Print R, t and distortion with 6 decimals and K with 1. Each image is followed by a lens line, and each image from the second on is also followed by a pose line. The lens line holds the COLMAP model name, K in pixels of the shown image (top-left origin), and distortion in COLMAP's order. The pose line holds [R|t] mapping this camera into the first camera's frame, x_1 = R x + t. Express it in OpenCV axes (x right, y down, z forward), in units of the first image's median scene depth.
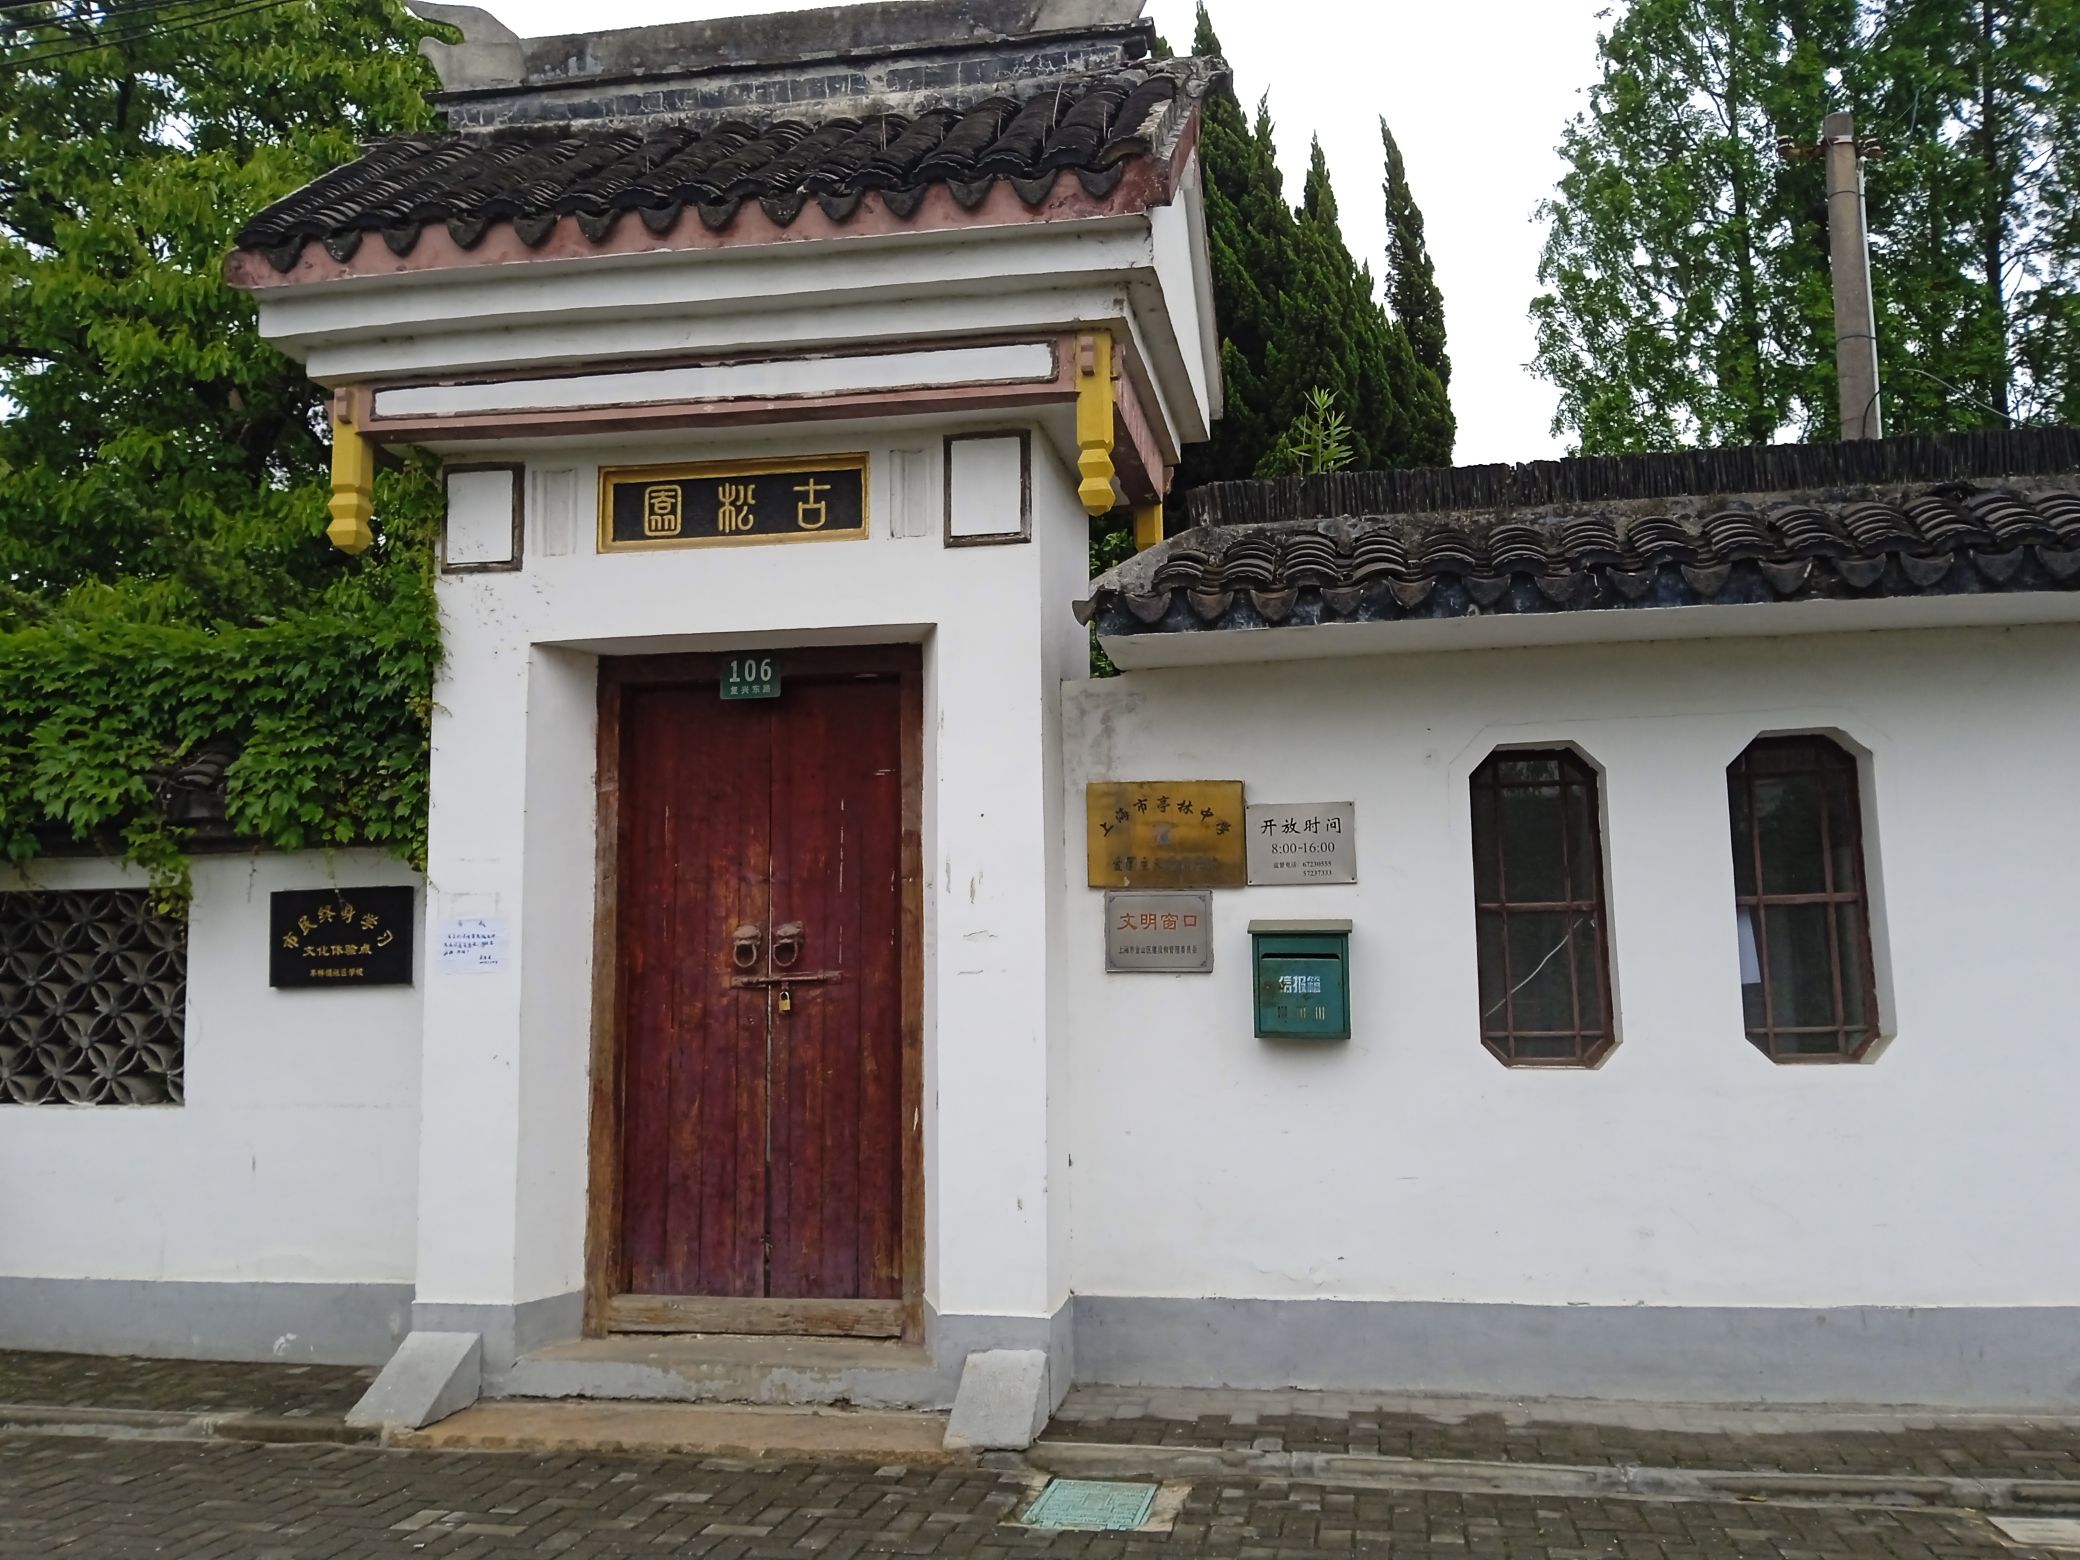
lens RADIAL K [[1712.8, 0, 1017.8], [0, 1712.8, 781.7], [0, 0, 1]] dist [0.131282, -0.211462]
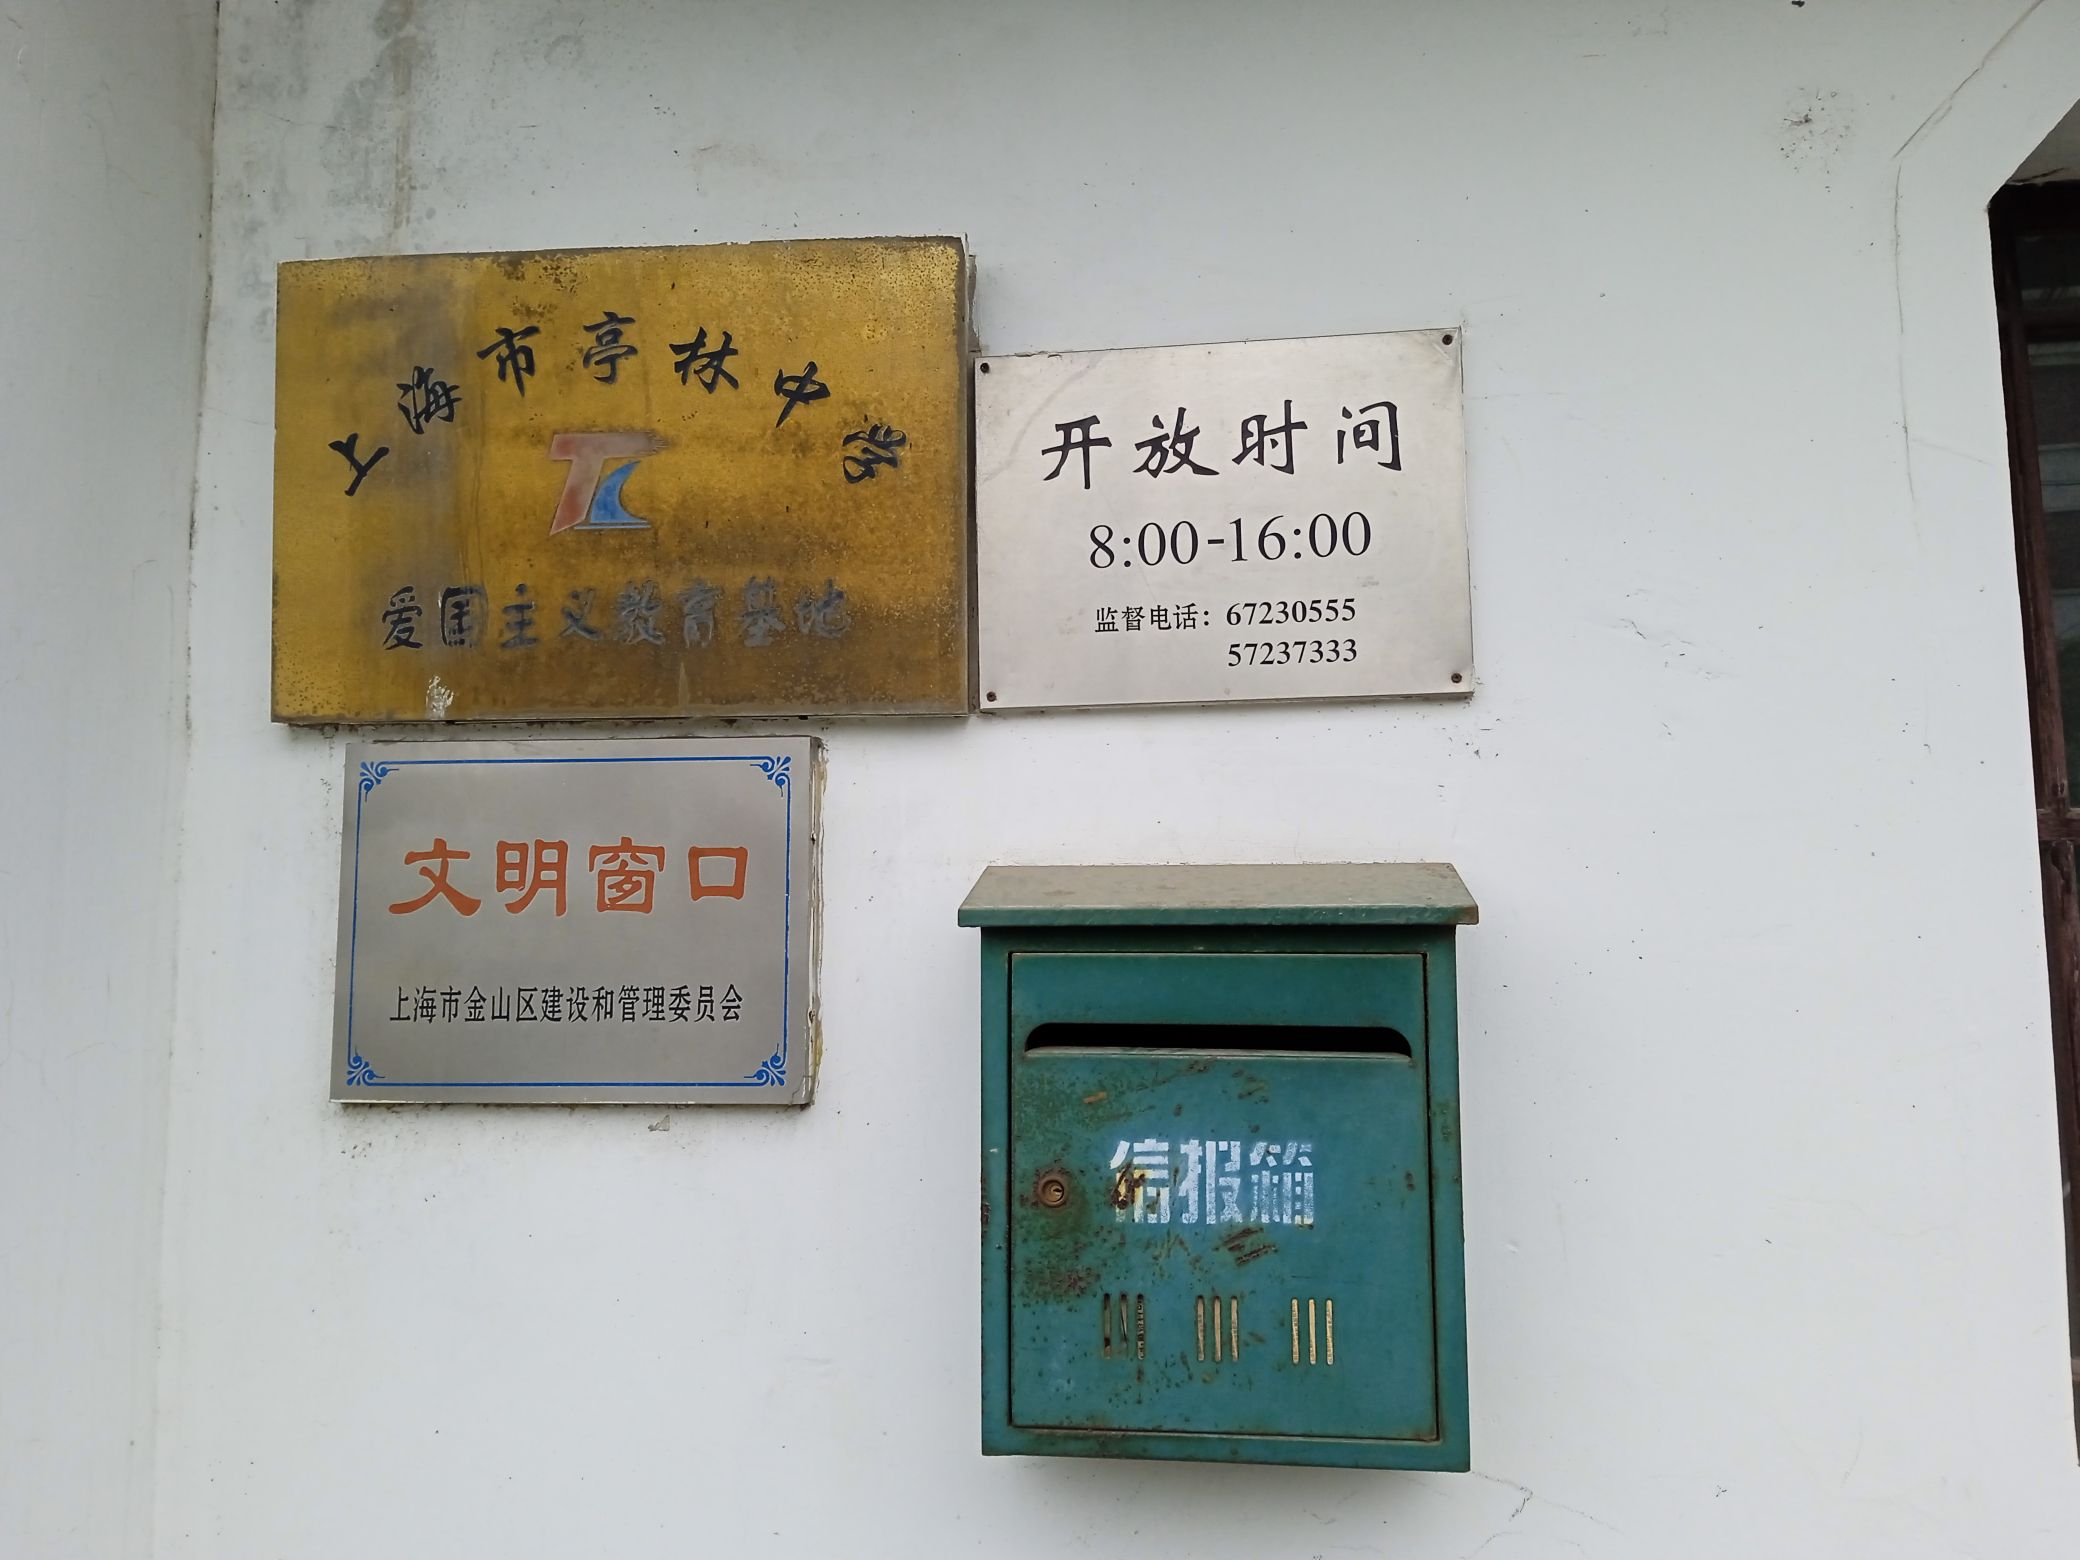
lens RADIAL K [[1712.8, 0, 1017.8], [0, 1712.8, 781.7], [0, 0, 1]] dist [0.131282, -0.211462]
pose [[0.998743, 0.009122, 0.049281, 0.125875], [-0.007950, 0.999682, -0.023939, 0.073339], [-0.049483, 0.023517, 0.998498, 0.767190]]
